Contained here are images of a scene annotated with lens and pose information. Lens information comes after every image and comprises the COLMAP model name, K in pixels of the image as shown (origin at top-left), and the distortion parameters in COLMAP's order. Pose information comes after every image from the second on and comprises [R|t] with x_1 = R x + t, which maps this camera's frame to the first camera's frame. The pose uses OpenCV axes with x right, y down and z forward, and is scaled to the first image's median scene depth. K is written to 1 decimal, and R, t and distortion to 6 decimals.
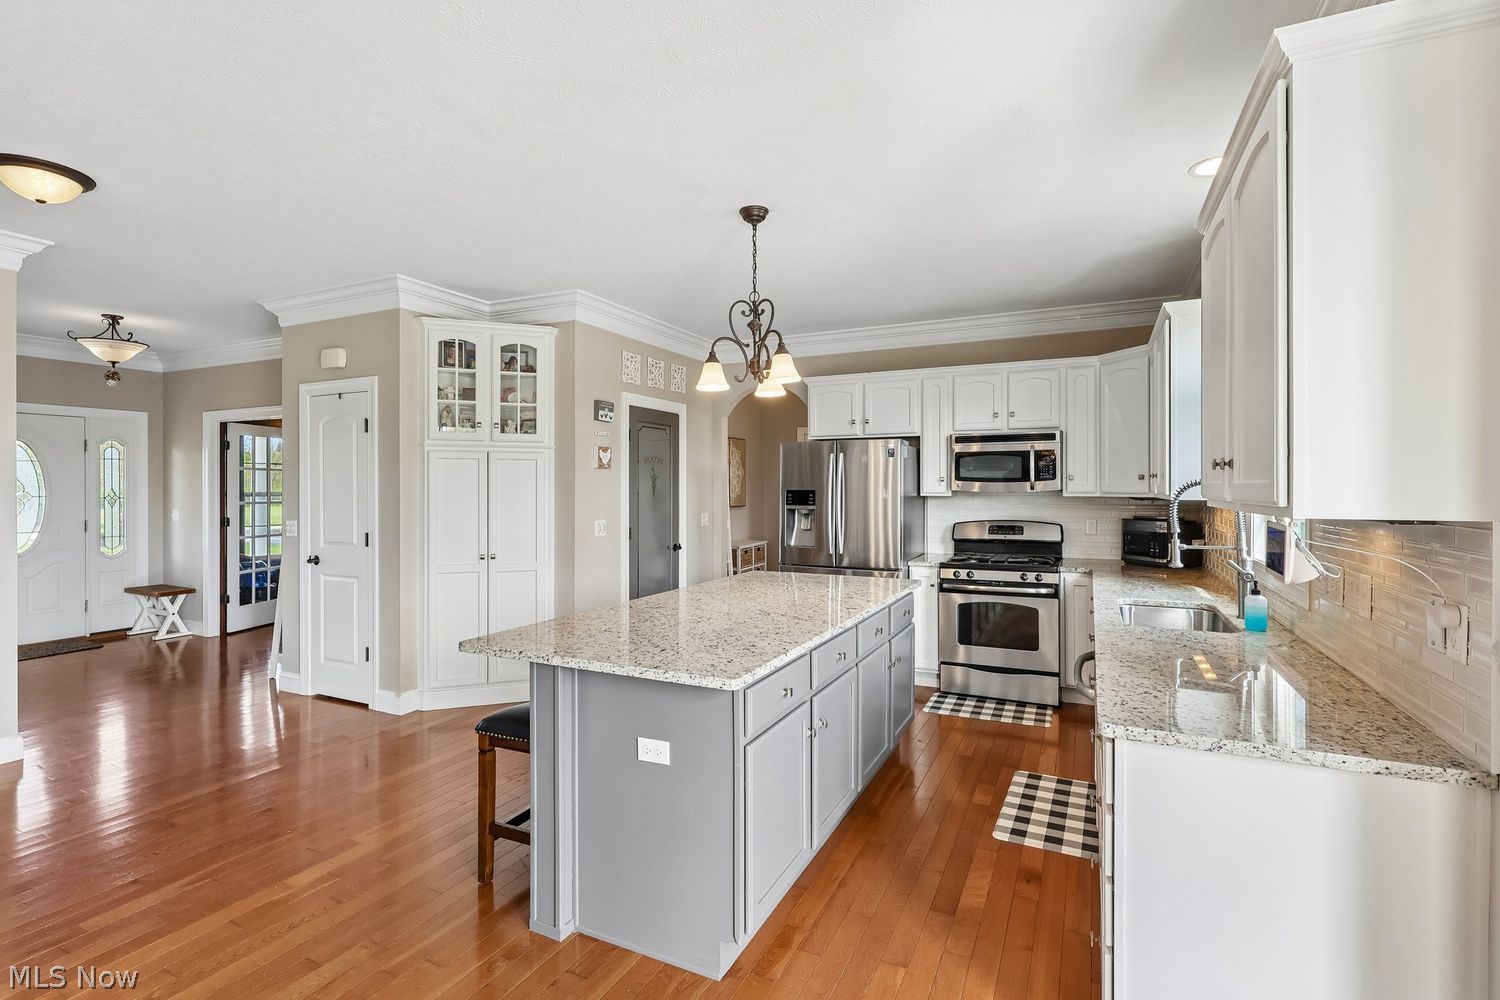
lens RADIAL K [[698.9, 0, 750.2], [0, 698.9, 489.0], [0, 0, 1]] dist [-0.000639, 0.000229]
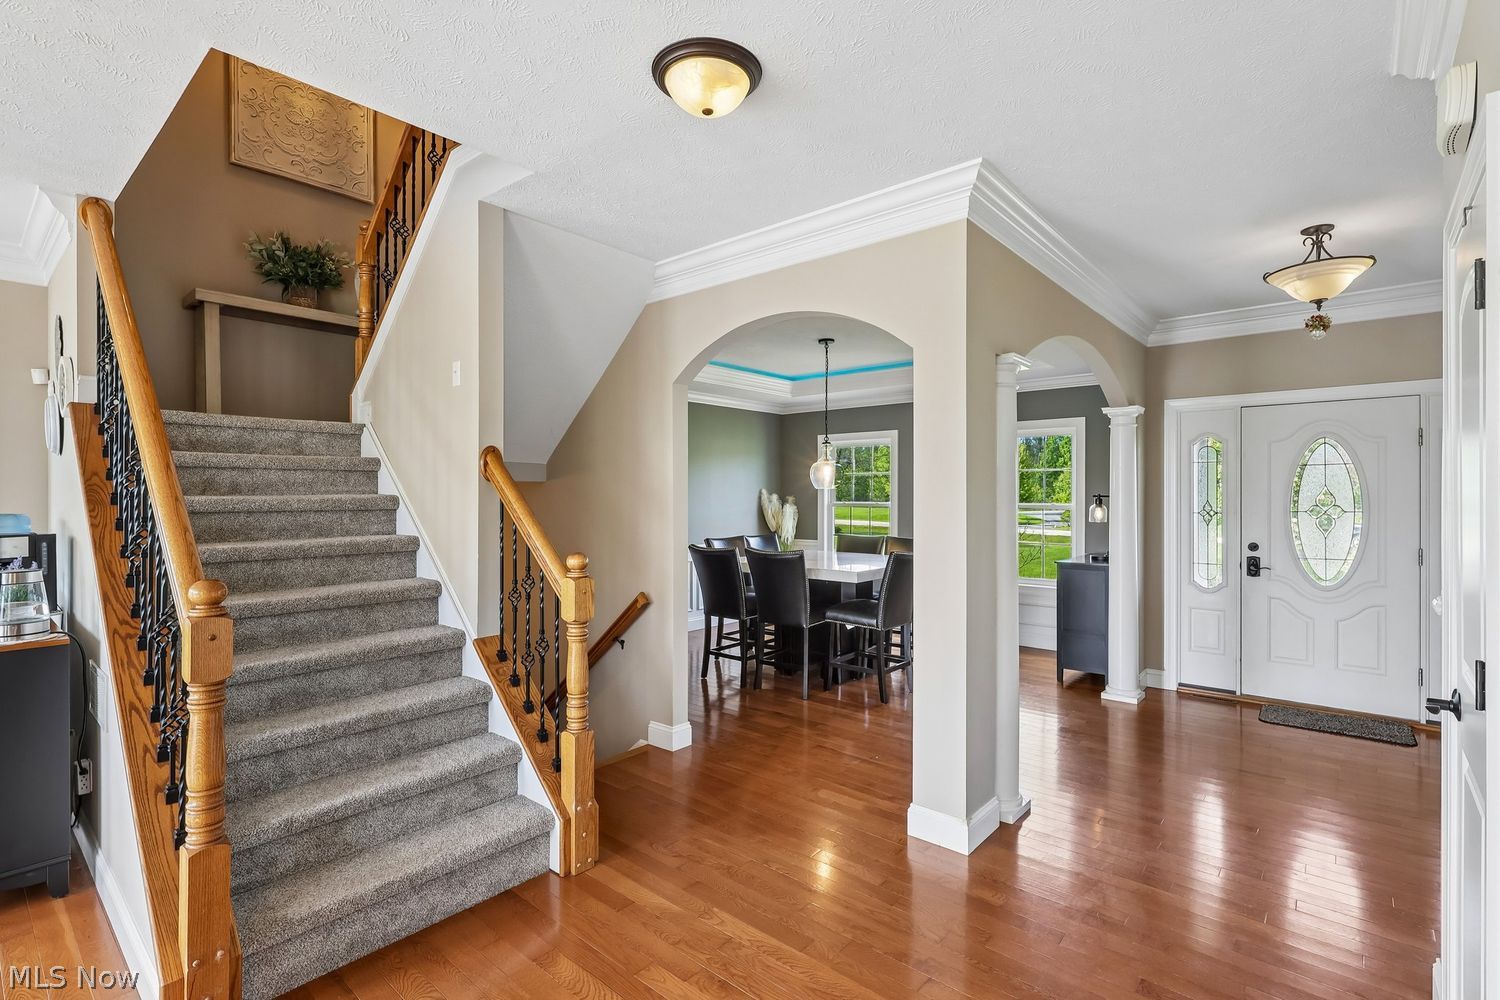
lens RADIAL K [[700.4, 0, 749.3], [0, 700.4, 497.9], [0, 0, 1]] dist [-0.000847, 0.000842]
pose [[-0.255083, 0.001453, -0.966918, -0.183326], [-0.004438, 0.999987, 0.002674, -0.003430], [0.966909, 0.004973, -0.255073, 0.736310]]
